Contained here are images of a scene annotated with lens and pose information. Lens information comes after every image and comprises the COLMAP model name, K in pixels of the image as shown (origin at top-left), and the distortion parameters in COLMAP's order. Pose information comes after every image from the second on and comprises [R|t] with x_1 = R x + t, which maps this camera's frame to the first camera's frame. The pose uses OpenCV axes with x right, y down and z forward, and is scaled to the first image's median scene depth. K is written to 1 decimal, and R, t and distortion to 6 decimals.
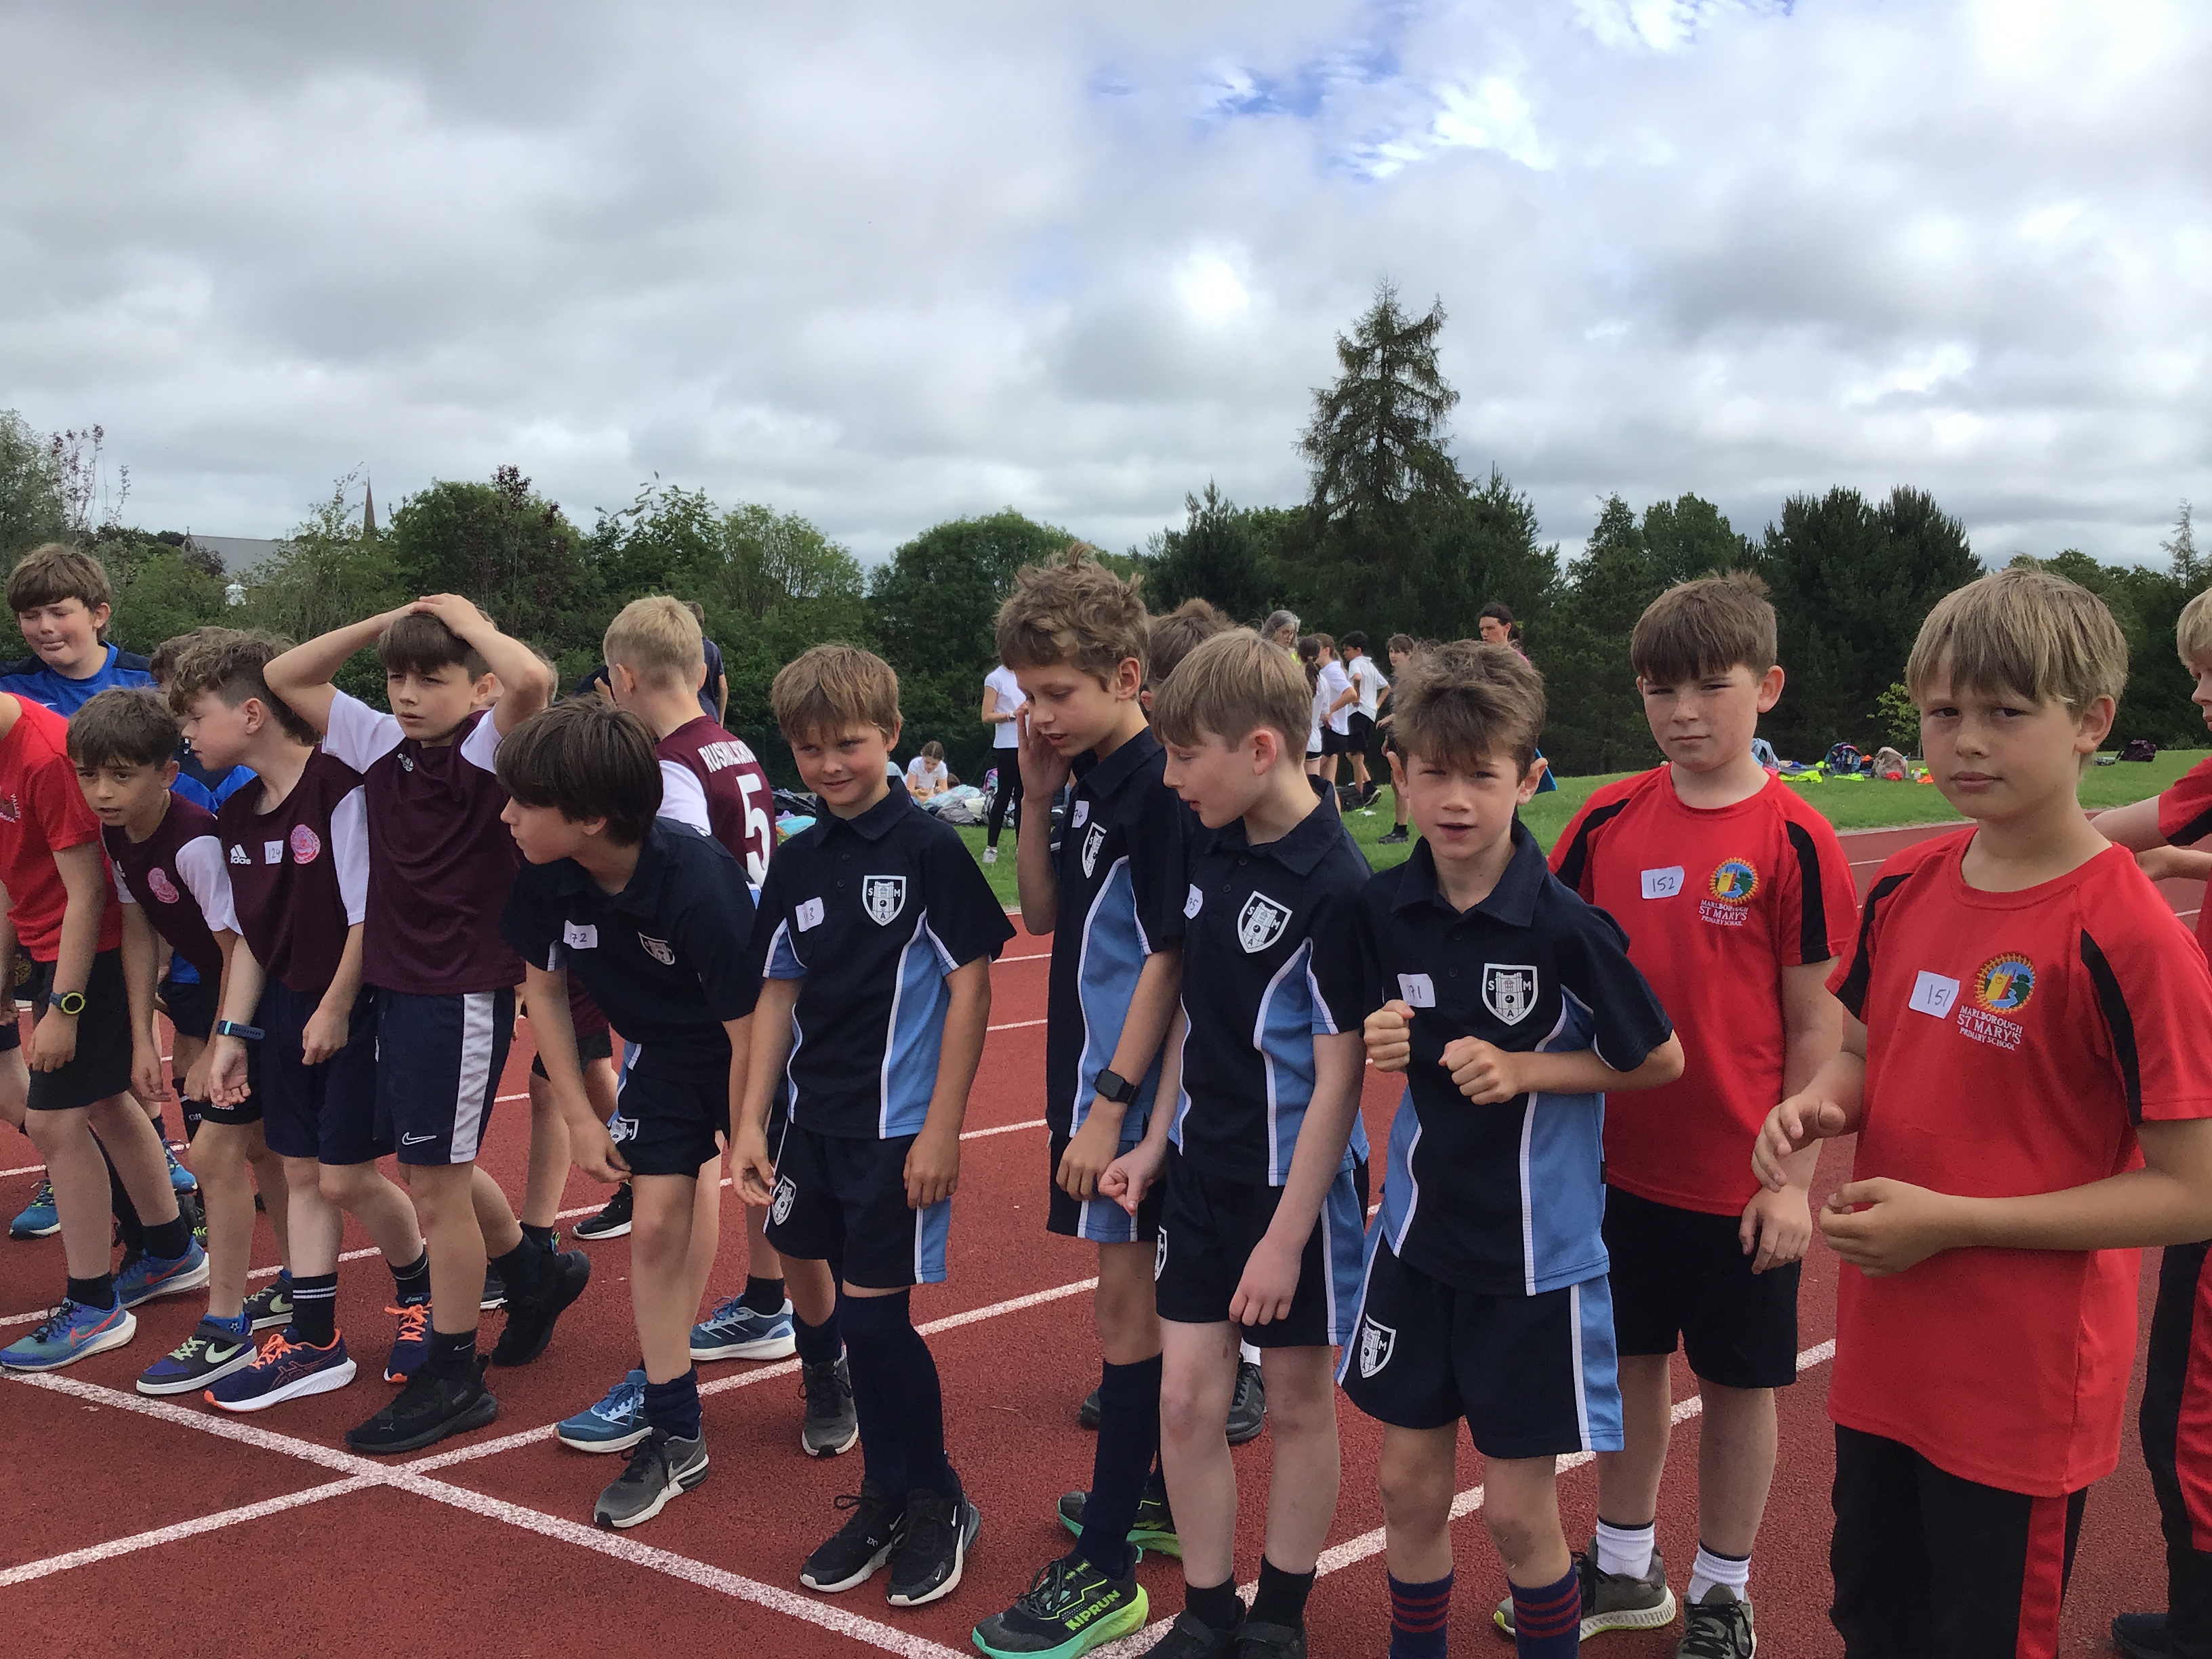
lens RADIAL K [[1958.4, 0, 1113.9], [0, 1958.4, 833.6], [0, 0, 1]] dist [0.075948, -0.157557]
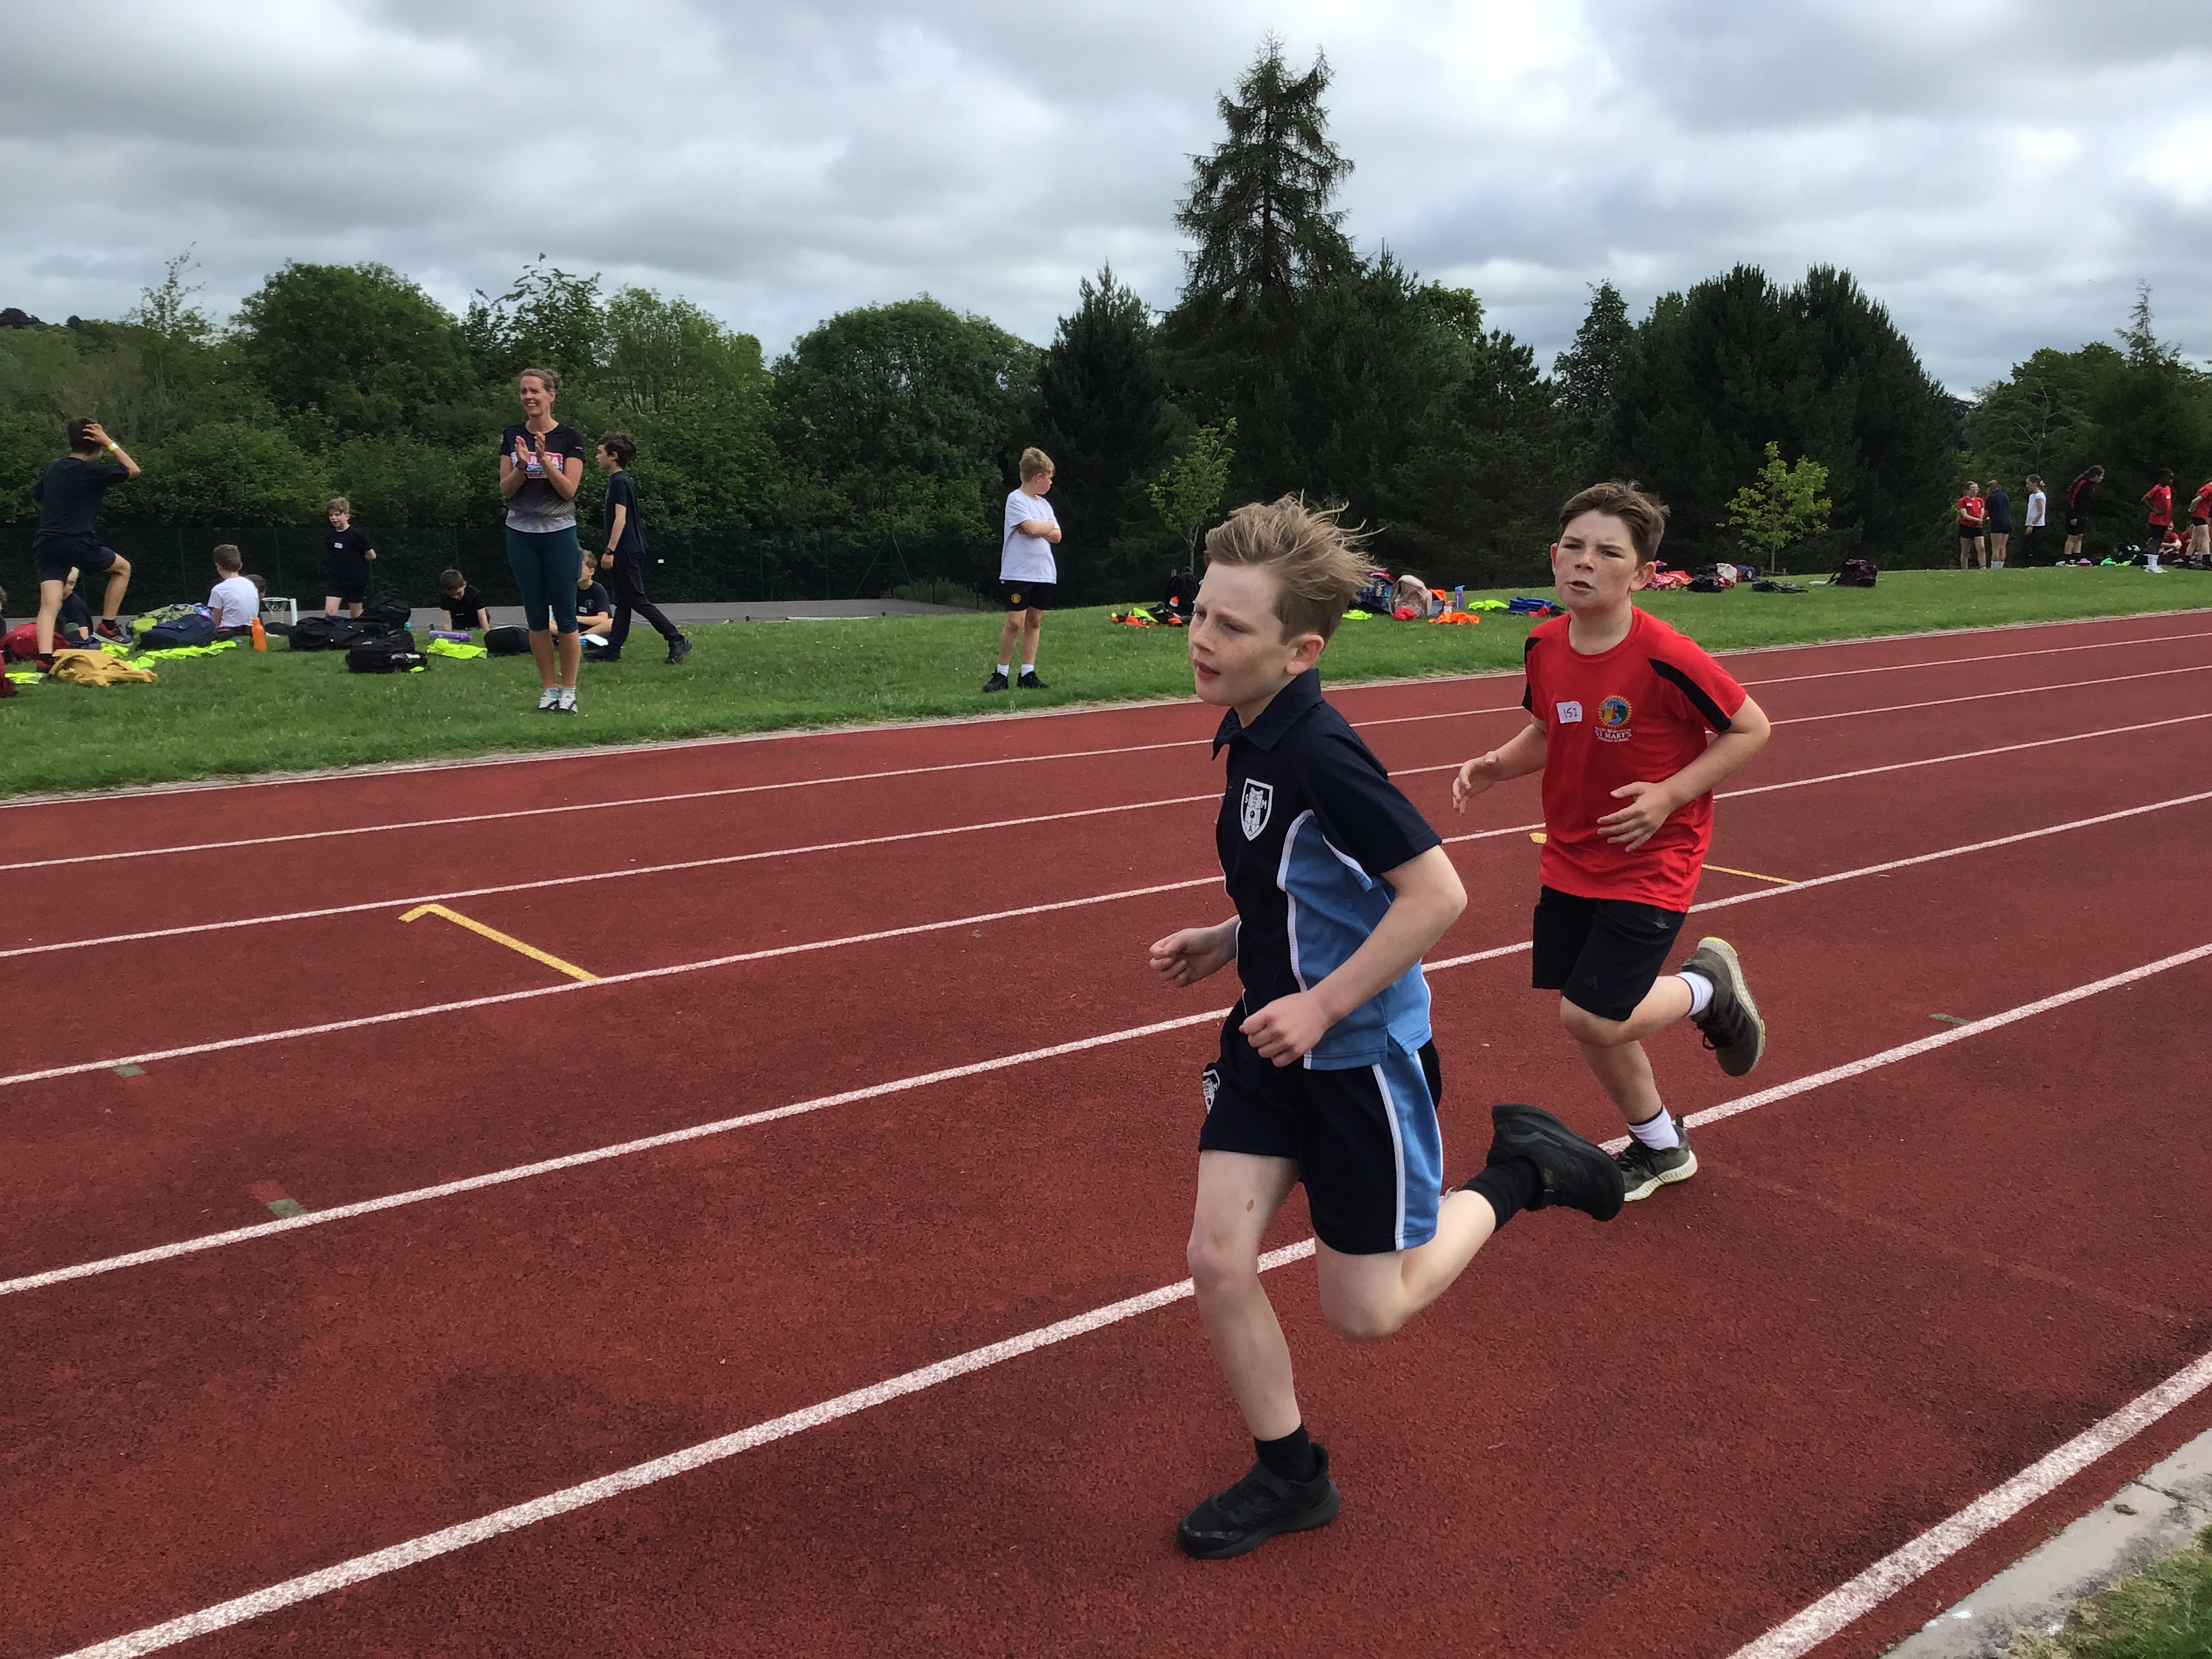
lens RADIAL K [[1958.4, 0, 1163.8], [0, 1958.4, 804.0], [0, 0, 1]] dist [0.075948, -0.157557]
pose [[0.999984, 0.001955, -0.005323, 0.094281], [-0.001498, 0.996413, 0.084612, -0.006336], [0.005469, -0.084602, 0.996400, 0.074901]]
